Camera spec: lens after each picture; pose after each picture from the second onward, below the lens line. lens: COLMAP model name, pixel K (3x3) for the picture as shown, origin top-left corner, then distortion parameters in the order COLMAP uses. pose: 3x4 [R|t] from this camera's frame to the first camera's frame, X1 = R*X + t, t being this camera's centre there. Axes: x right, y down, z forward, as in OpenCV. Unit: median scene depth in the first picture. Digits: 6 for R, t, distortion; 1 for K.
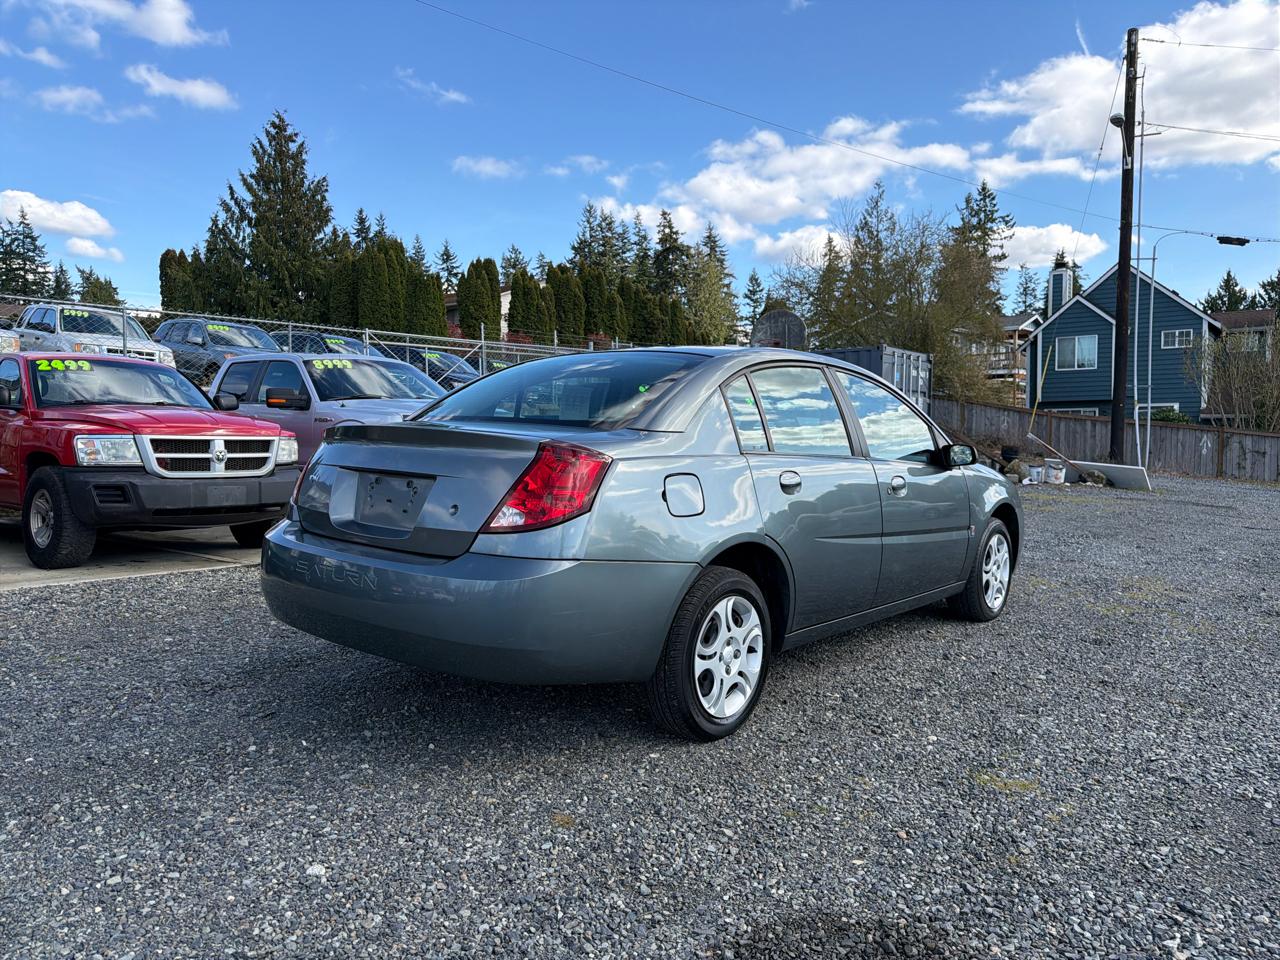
lens RADIAL K [[893.2, 0, 566.2], [0, 893.2, 507.2], [0, 0, 1]] dist [-0.058138, -0.002774]
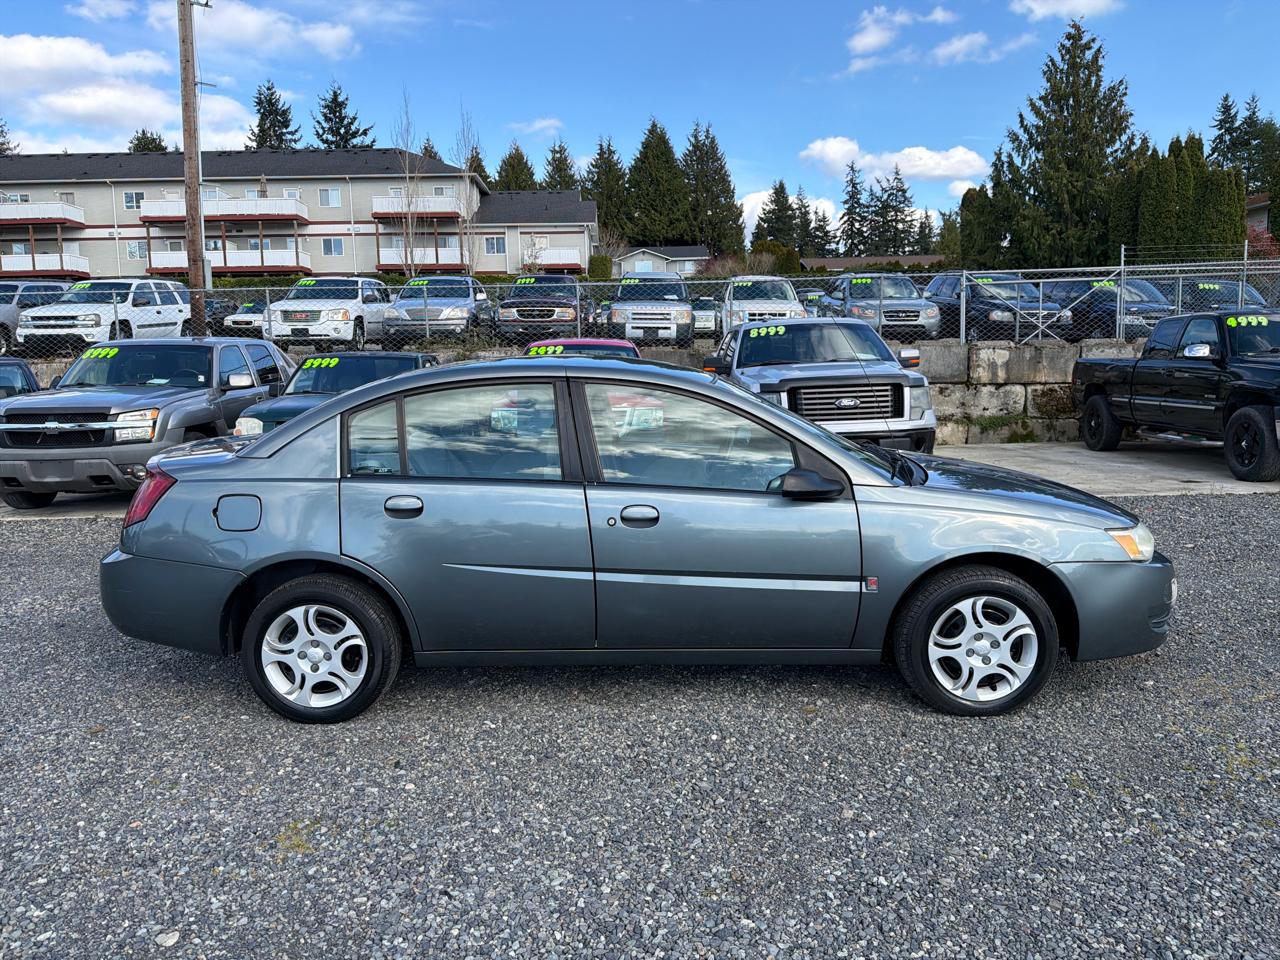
lens RADIAL K [[853.2, 0, 640.0], [0, 853.2, 480.0], [0, 0, 1]] dist [-0.001226, -0.028527]
pose [[0.641339, 0.069318, -0.764120, 0.101410], [-0.024607, 0.997256, 0.069814, -0.011561], [0.766863, -0.025972, 0.641285, 0.049860]]
